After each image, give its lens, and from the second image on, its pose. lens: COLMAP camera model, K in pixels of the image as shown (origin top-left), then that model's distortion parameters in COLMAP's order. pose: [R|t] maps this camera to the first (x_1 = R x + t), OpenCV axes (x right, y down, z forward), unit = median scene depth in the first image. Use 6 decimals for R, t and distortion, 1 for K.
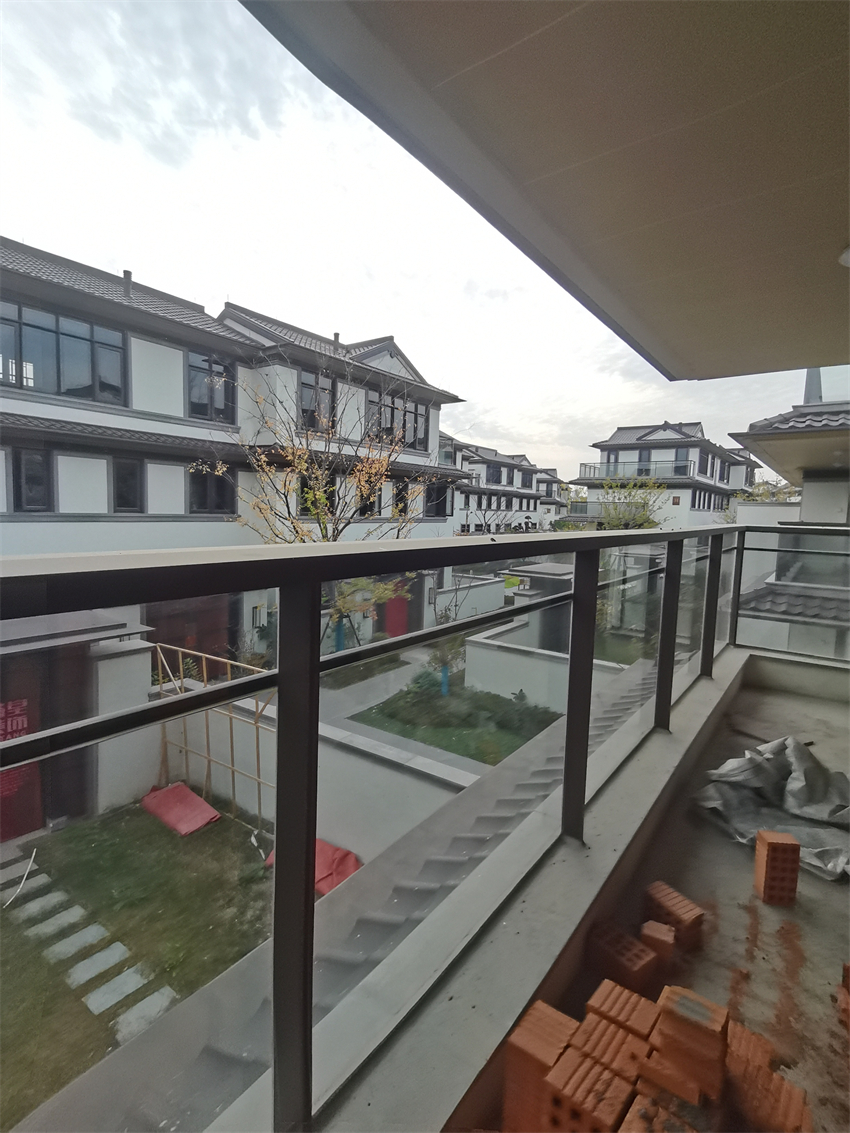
lens RADIAL K [[552.8, 0, 410.8], [0, 552.8, 564.6], [0, 0, 1]] dist [0.042708, -0.037247]
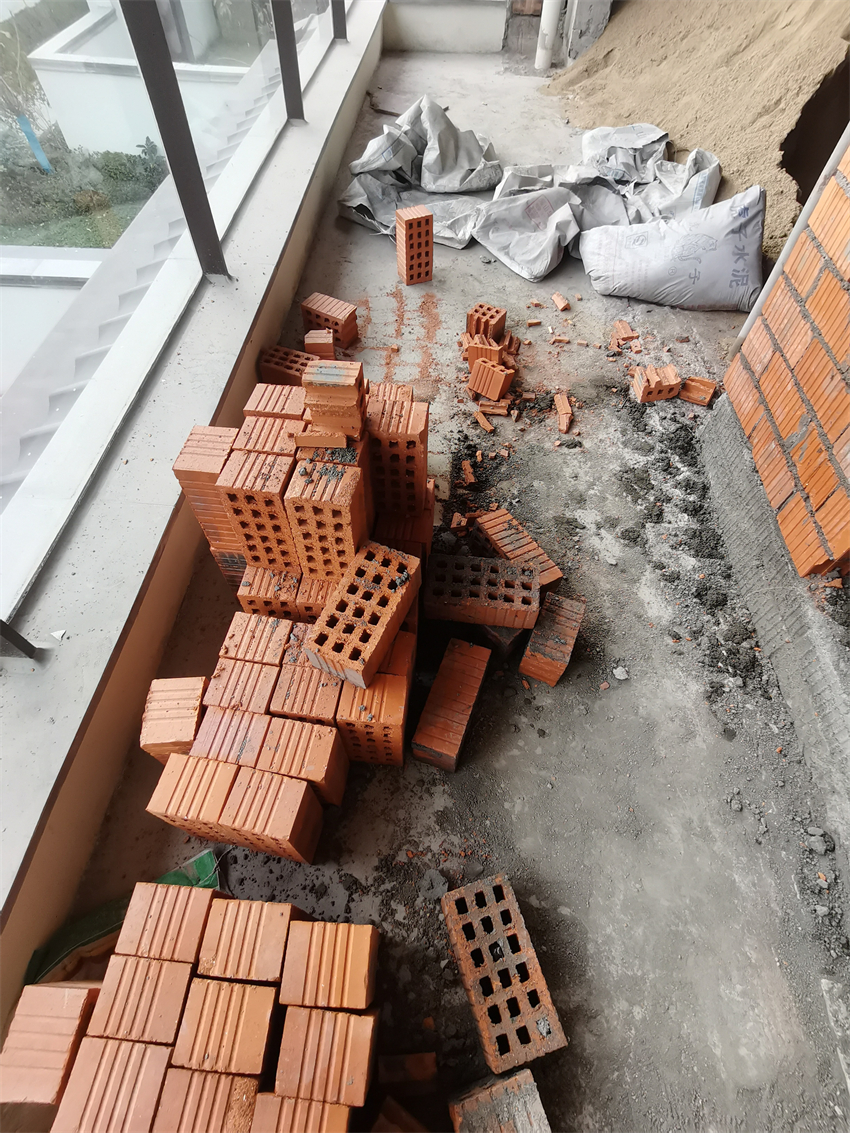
lens RADIAL K [[552.8, 0, 410.8], [0, 552.8, 564.6], [0, 0, 1]] dist [0.042708, -0.037247]
pose [[0.838830, -0.459191, 0.292416, 0.070219], [0.063222, 0.615677, 0.785458, 0.088754], [-0.540709, -0.640379, 0.545480, 0.054959]]
